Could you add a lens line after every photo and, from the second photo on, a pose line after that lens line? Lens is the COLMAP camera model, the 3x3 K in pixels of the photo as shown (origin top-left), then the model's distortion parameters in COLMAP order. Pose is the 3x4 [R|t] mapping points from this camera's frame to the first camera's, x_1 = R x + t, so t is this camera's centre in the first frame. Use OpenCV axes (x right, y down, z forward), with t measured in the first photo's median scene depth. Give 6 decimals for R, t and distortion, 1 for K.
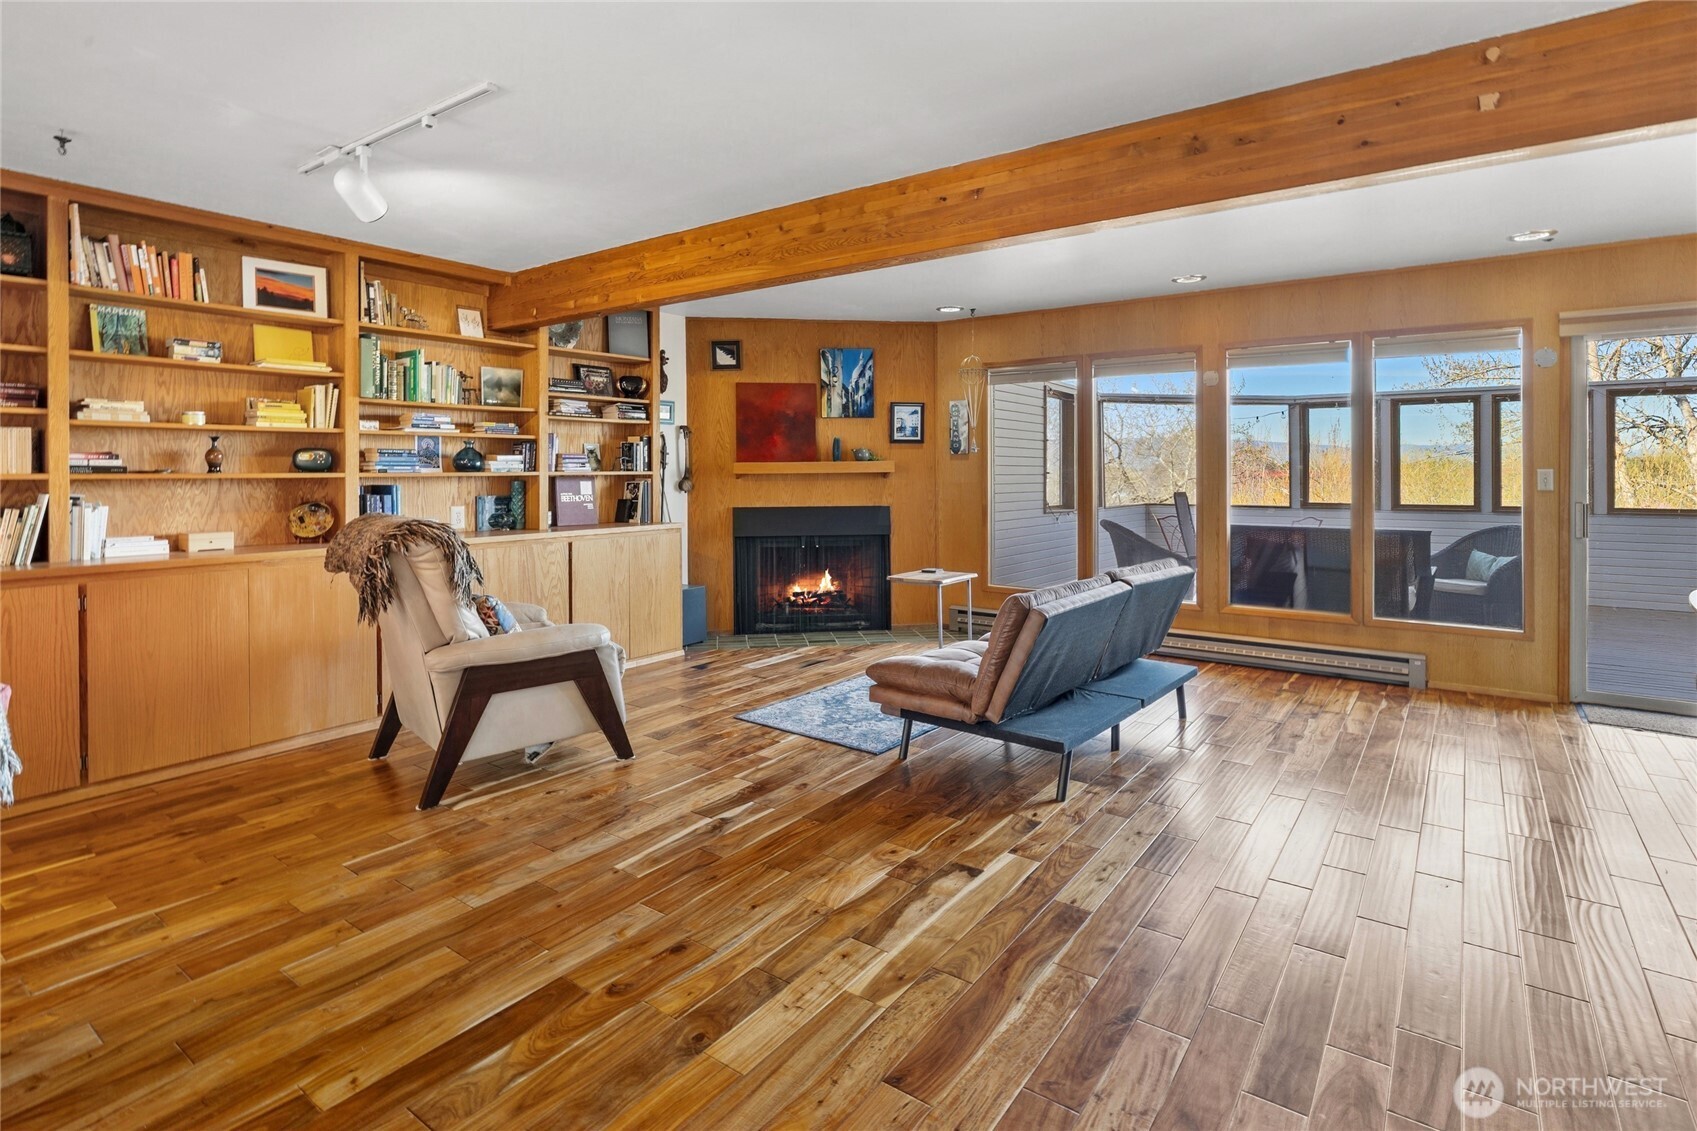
lens RADIAL K [[857.4, 0, 824.6], [0, 857.4, 471.8], [0, 0, 1]] dist [0.003302, -0.000233]
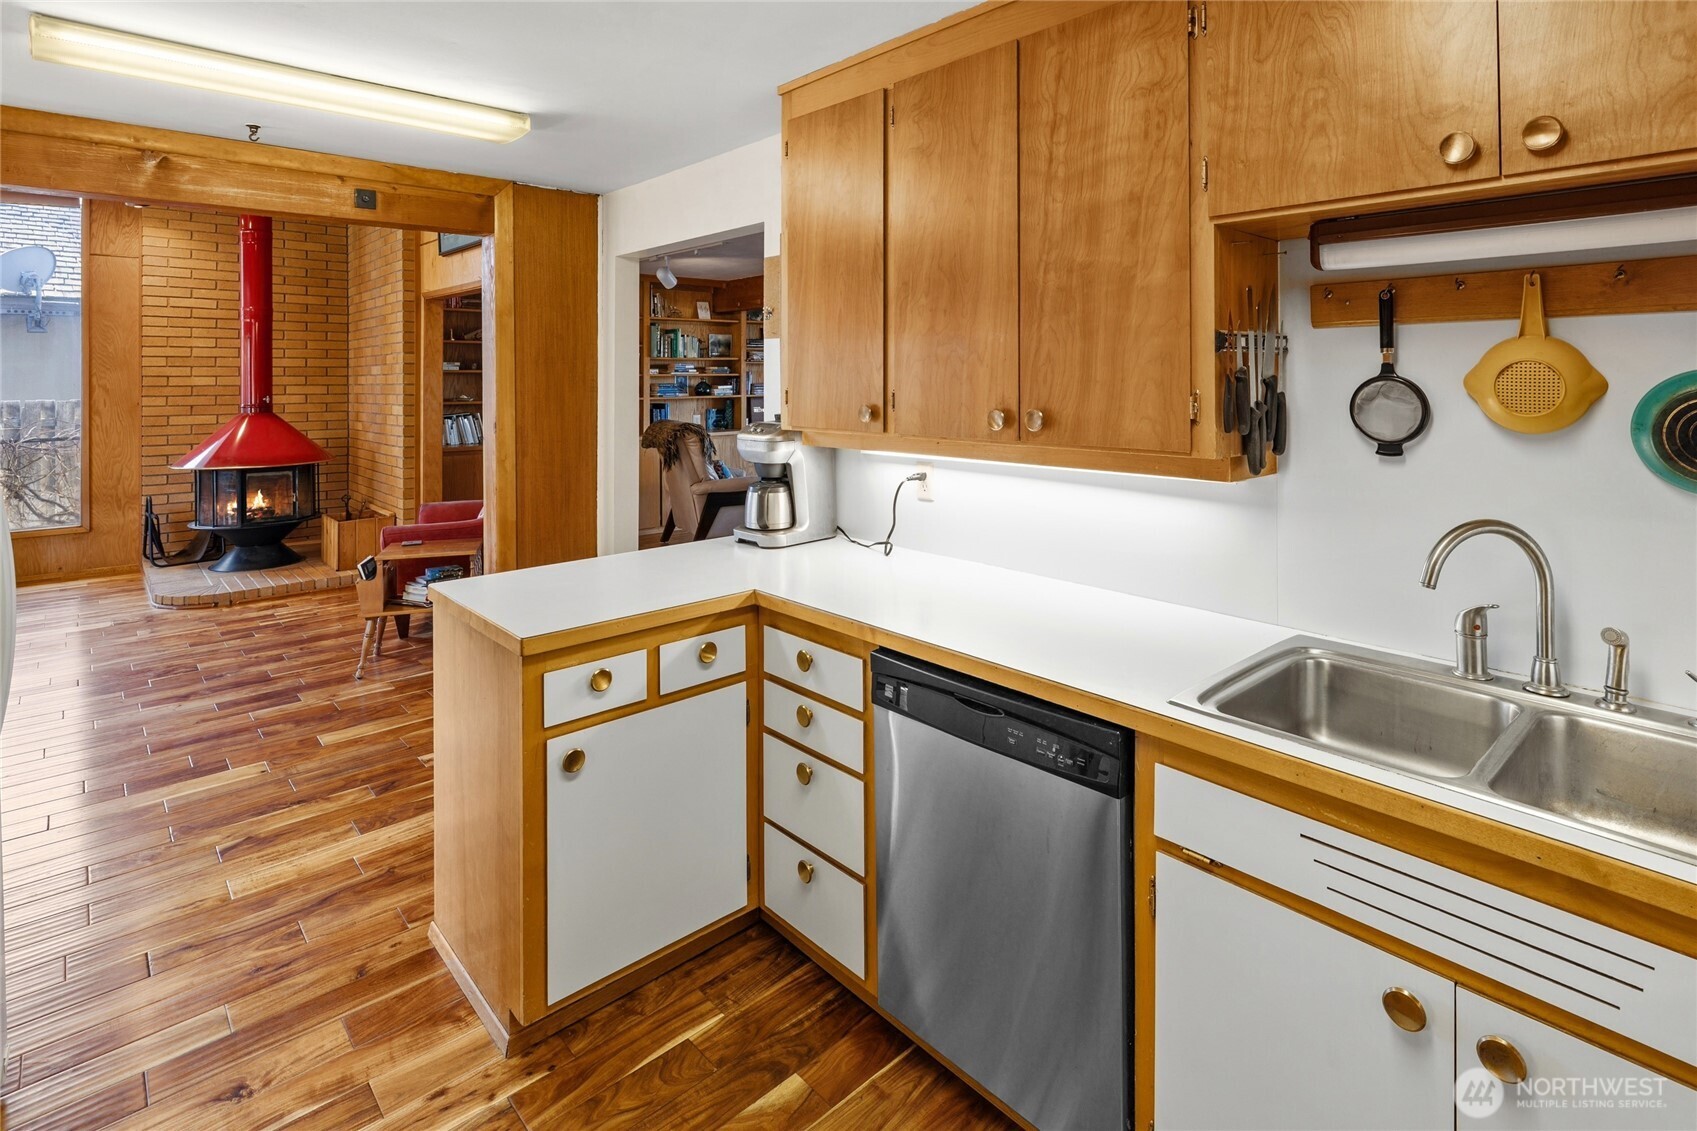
lens RADIAL K [[857.4, 0, 843.0], [0, 857.4, 369.0], [0, 0, 1]] dist [0.003302, -0.000233]
pose [[0.980399, -0.003929, -0.196984, 0.211631], [0.002334, 0.999963, -0.008330, -0.038728], [0.197009, 0.007707, 0.980371, -0.663216]]
